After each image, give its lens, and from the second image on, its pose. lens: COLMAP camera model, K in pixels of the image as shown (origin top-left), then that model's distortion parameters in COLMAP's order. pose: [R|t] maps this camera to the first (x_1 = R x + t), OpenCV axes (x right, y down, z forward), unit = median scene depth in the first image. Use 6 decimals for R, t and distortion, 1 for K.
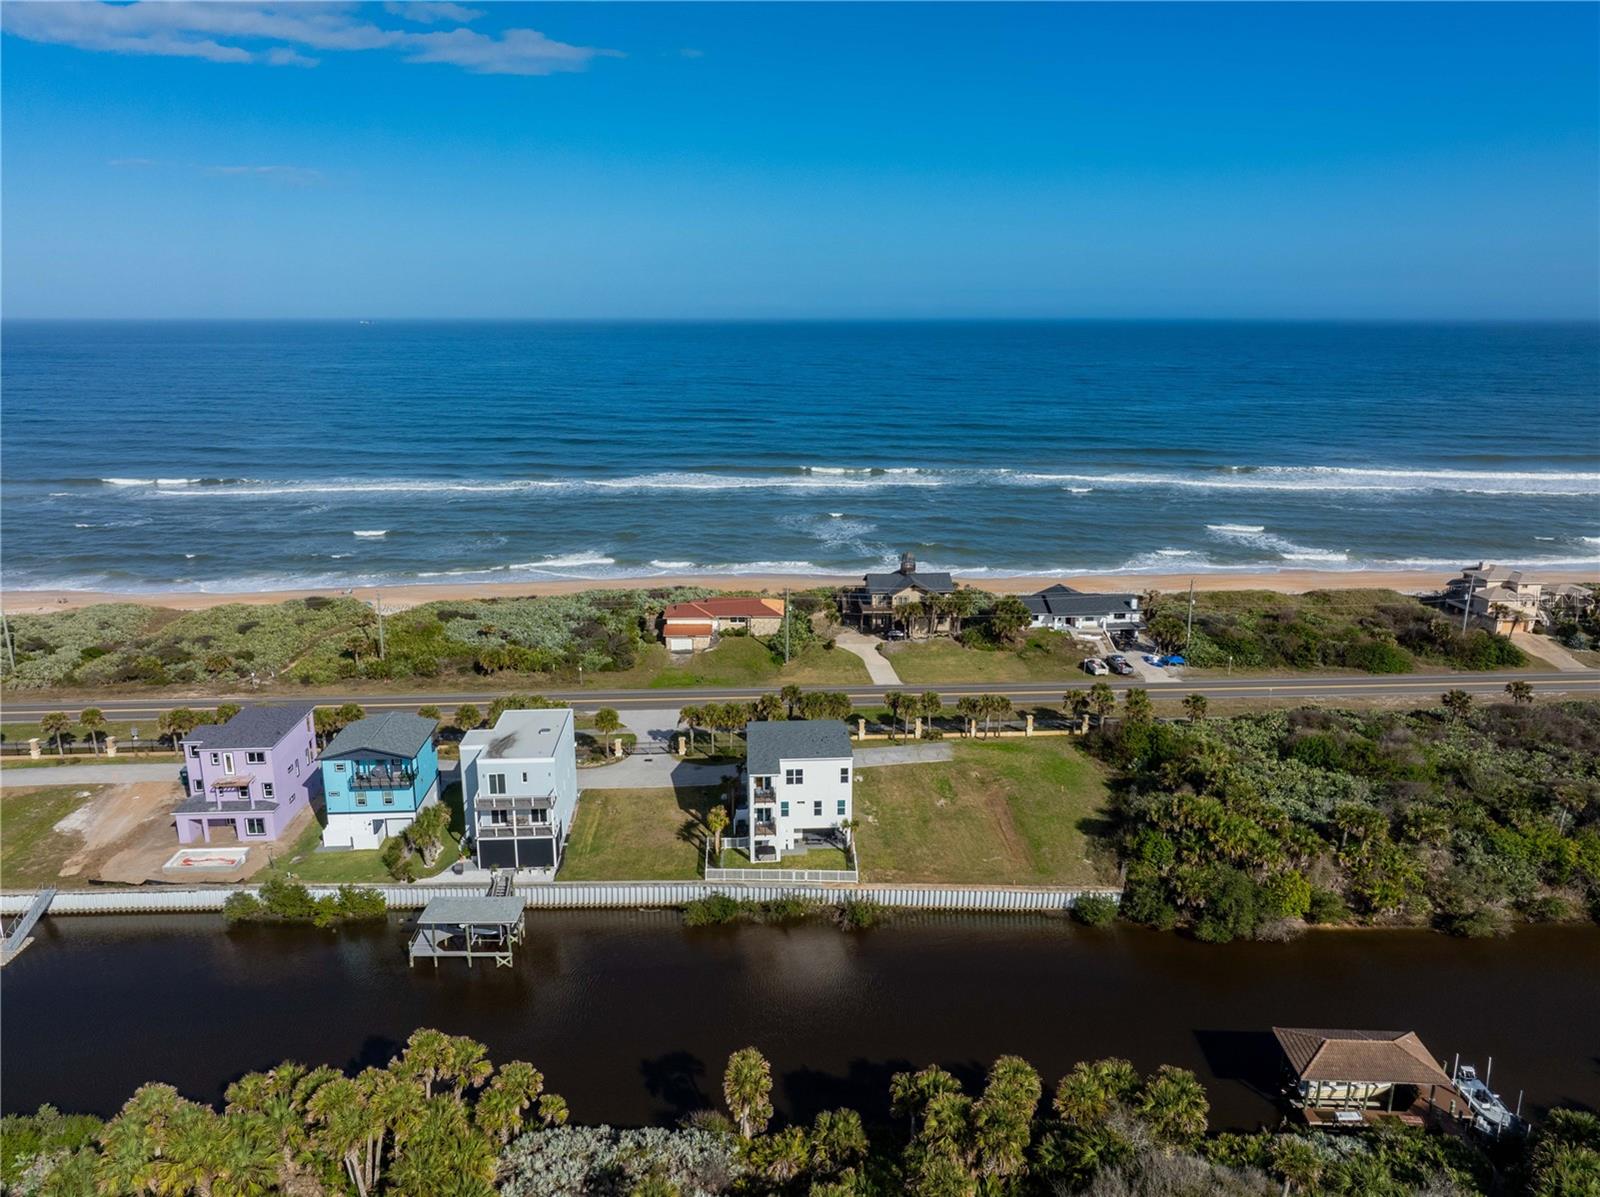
lens RADIAL K [[1120.9, 0, 800.0], [0, 1120.9, 598.5], [0, 0, 1]] dist [0.006873, 0.000767]
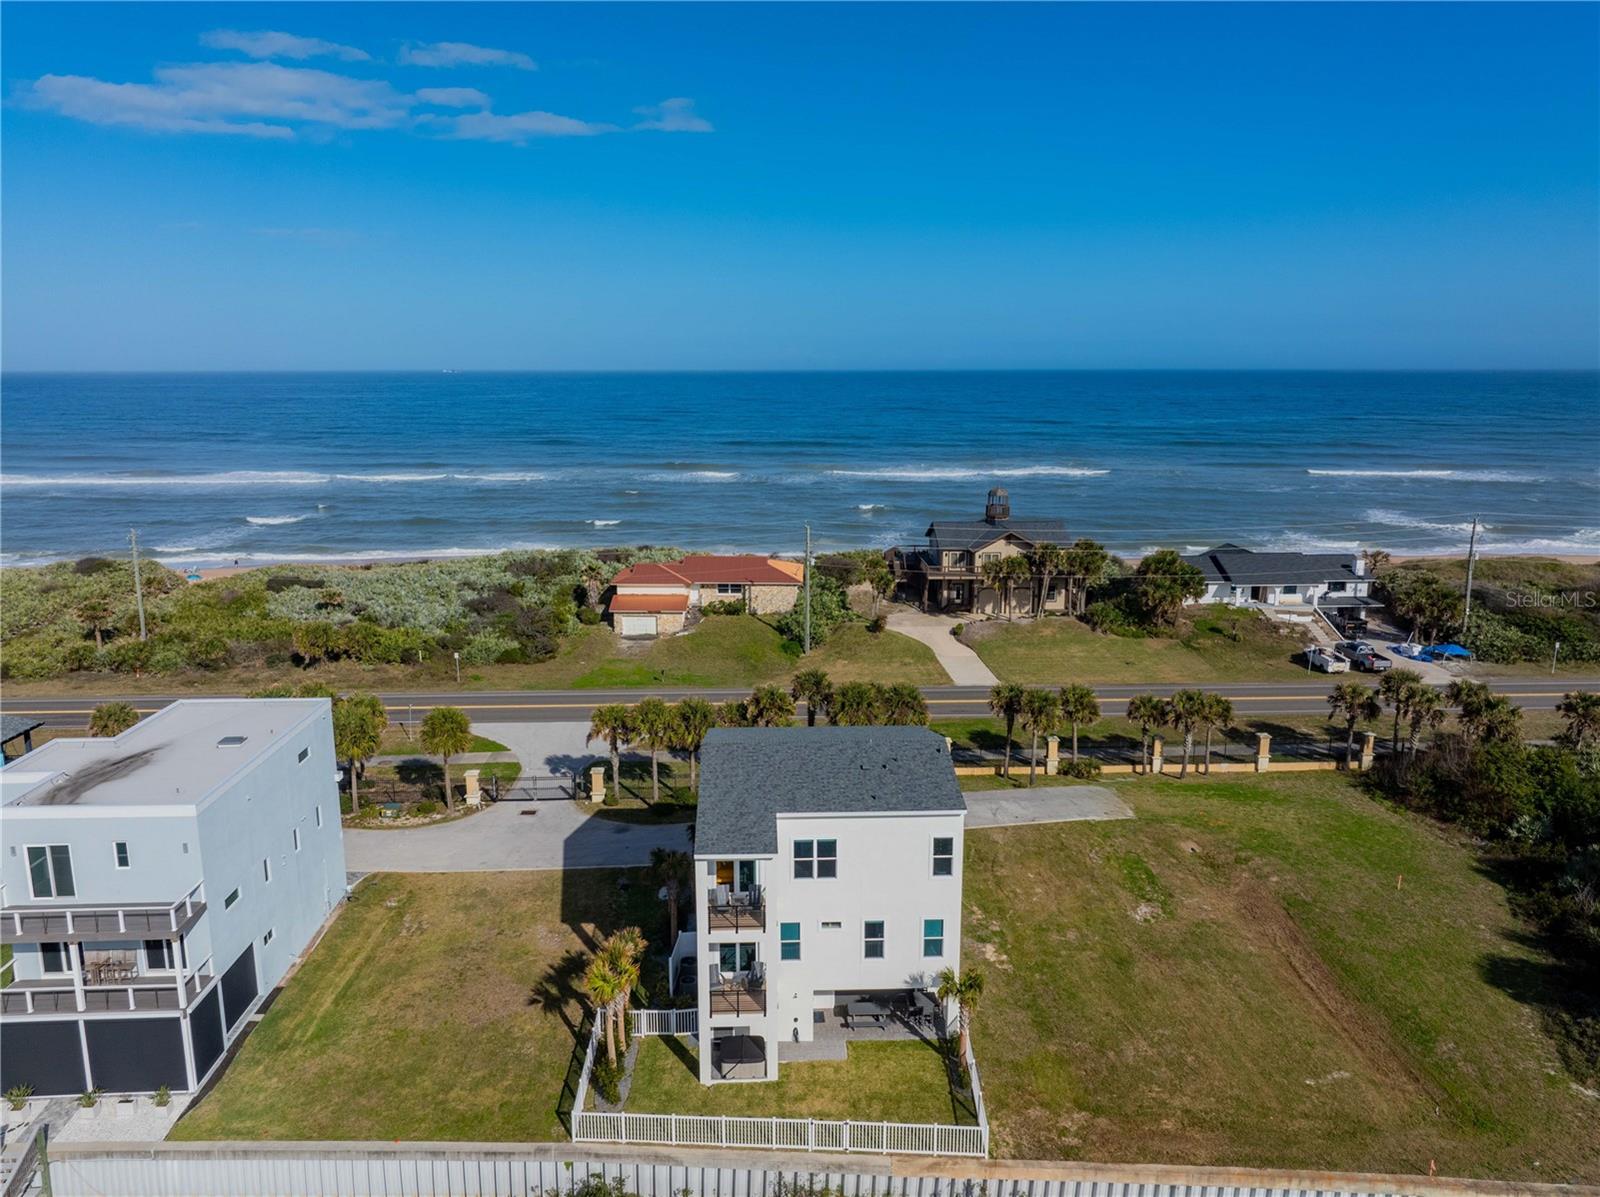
lens RADIAL K [[1121.4, 0, 794.9], [0, 1121.4, 600.4], [0, 0, 1]] dist [0.000296, 0.001332]
pose [[0.999573, 0.002529, -0.029108, -0.000638], [-0.003783, 0.999064, -0.043094, 0.068076], [0.028972, 0.043185, 0.998647, 0.480249]]
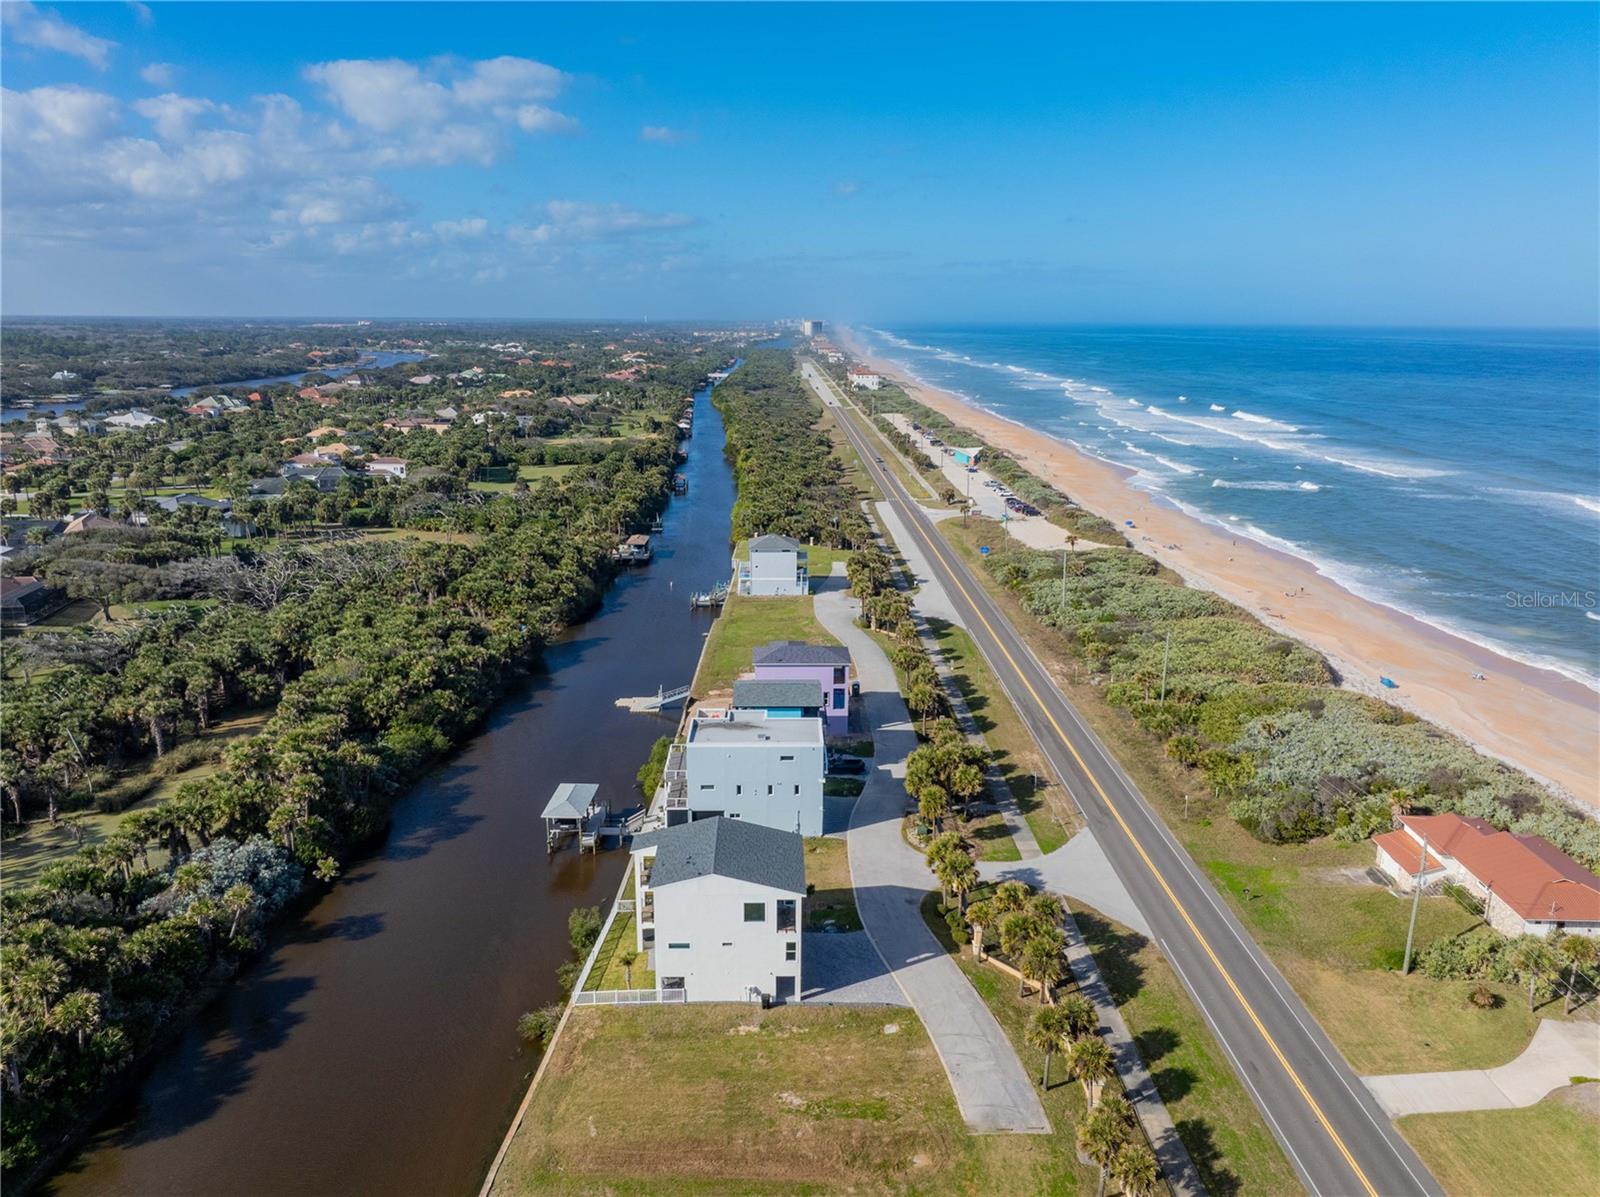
lens RADIAL K [[1126.3, 0, 795.4], [0, 1126.3, 593.2], [0, 0, 1]] dist [-0.003861, 0.003873]
pose [[-0.049864, 0.236760, -0.970288, 0.592474], [-0.250890, 0.937375, 0.241623, -0.208514], [0.966730, 0.255484, 0.012660, 0.817786]]
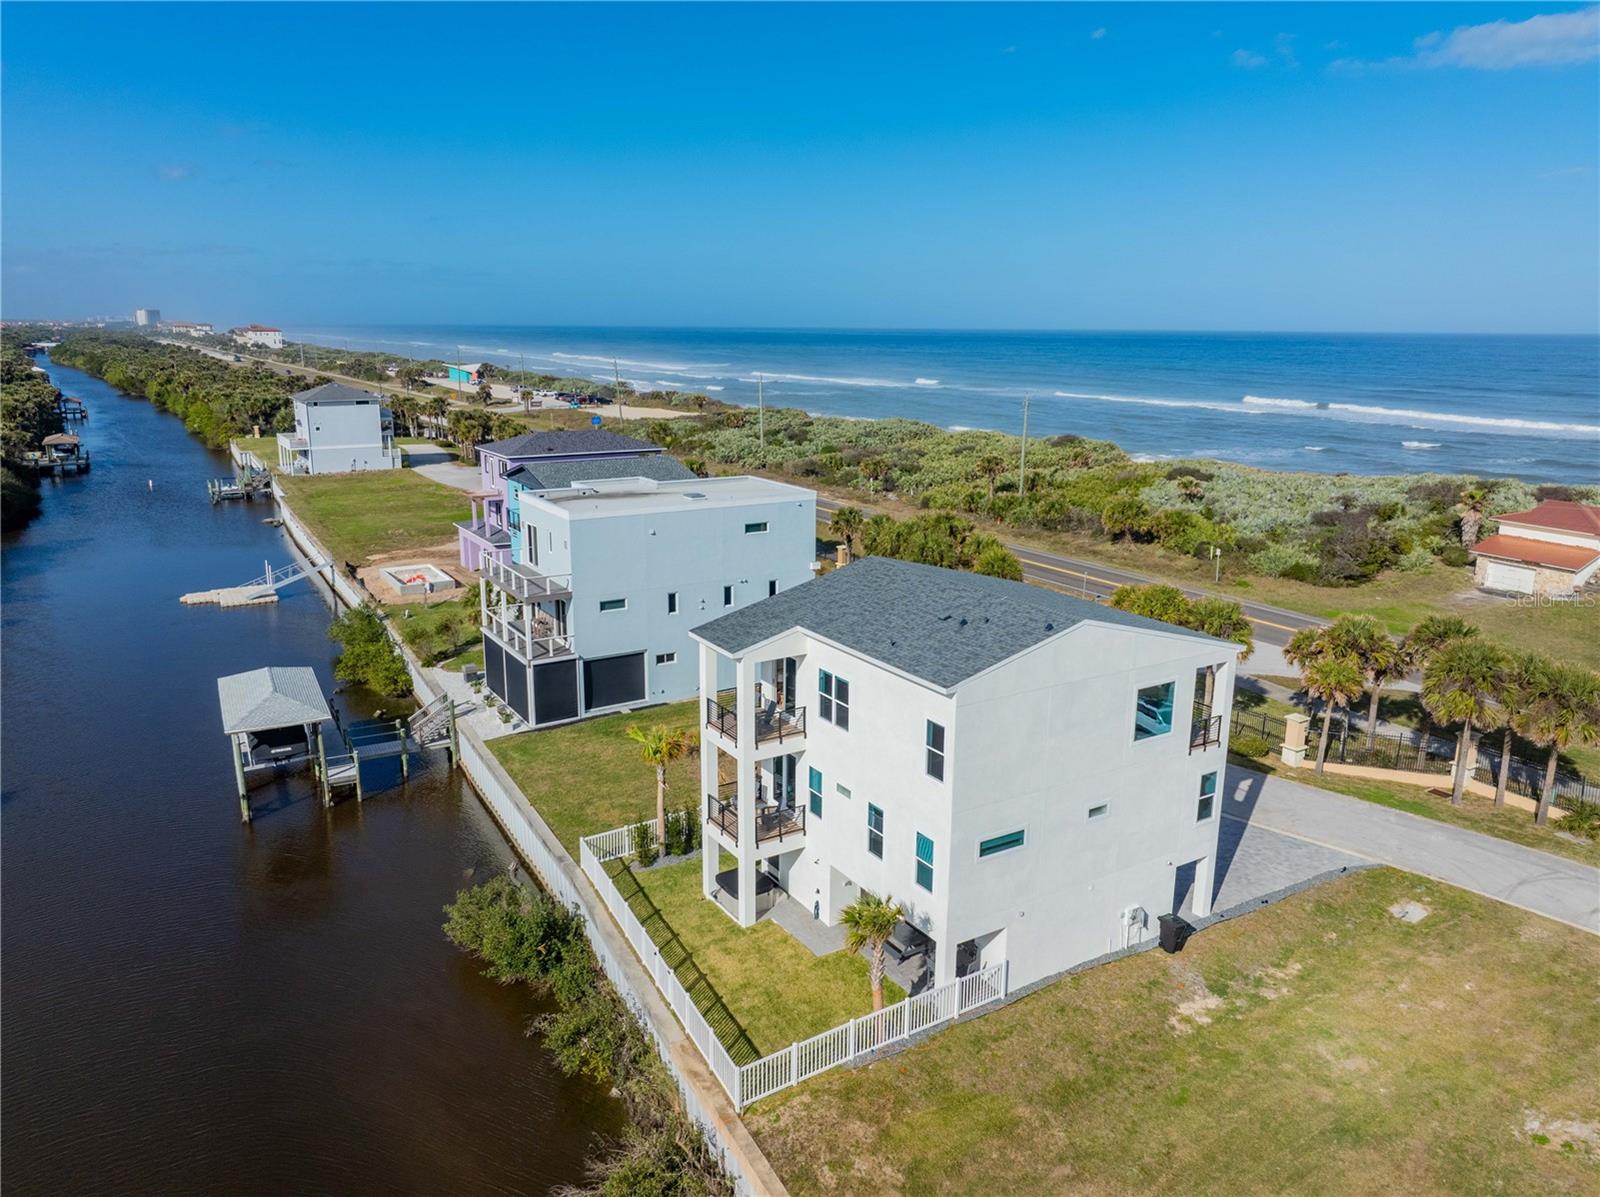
lens RADIAL K [[1120.9, 0, 800.0], [0, 1120.9, 598.5], [0, 0, 1]] dist [0.006873, 0.000767]
pose [[0.468971, 0.211853, -0.857429, 0.199203], [-0.224881, 0.967452, 0.116039, 0.077594], [0.854105, 0.138401, 0.501348, 0.659320]]
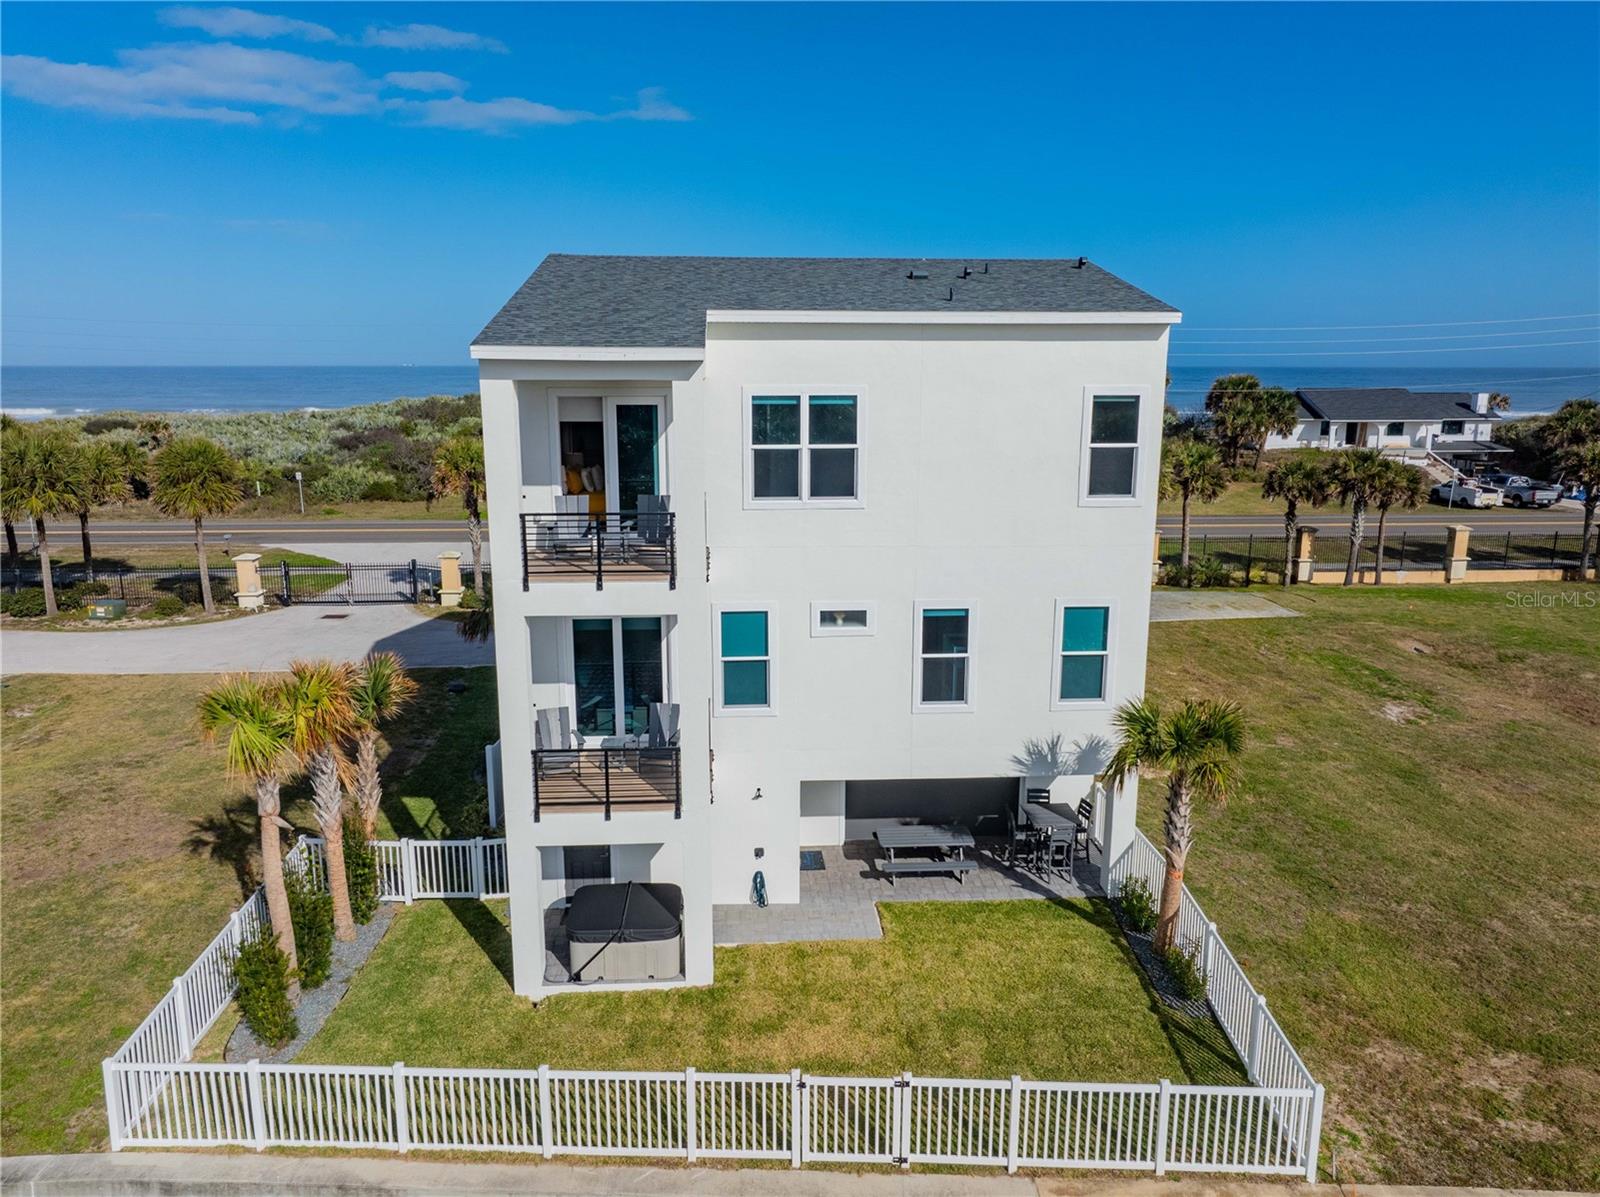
lens RADIAL K [[1126.3, 0, 795.4], [0, 1126.3, 593.2], [0, 0, 1]] dist [-0.003861, 0.003873]
pose [[0.999983, 0.001161, -0.005718, -0.004198], [-0.001425, 0.998923, -0.046383, 0.148355], [0.005658, 0.046391, 0.998907, 0.666329]]
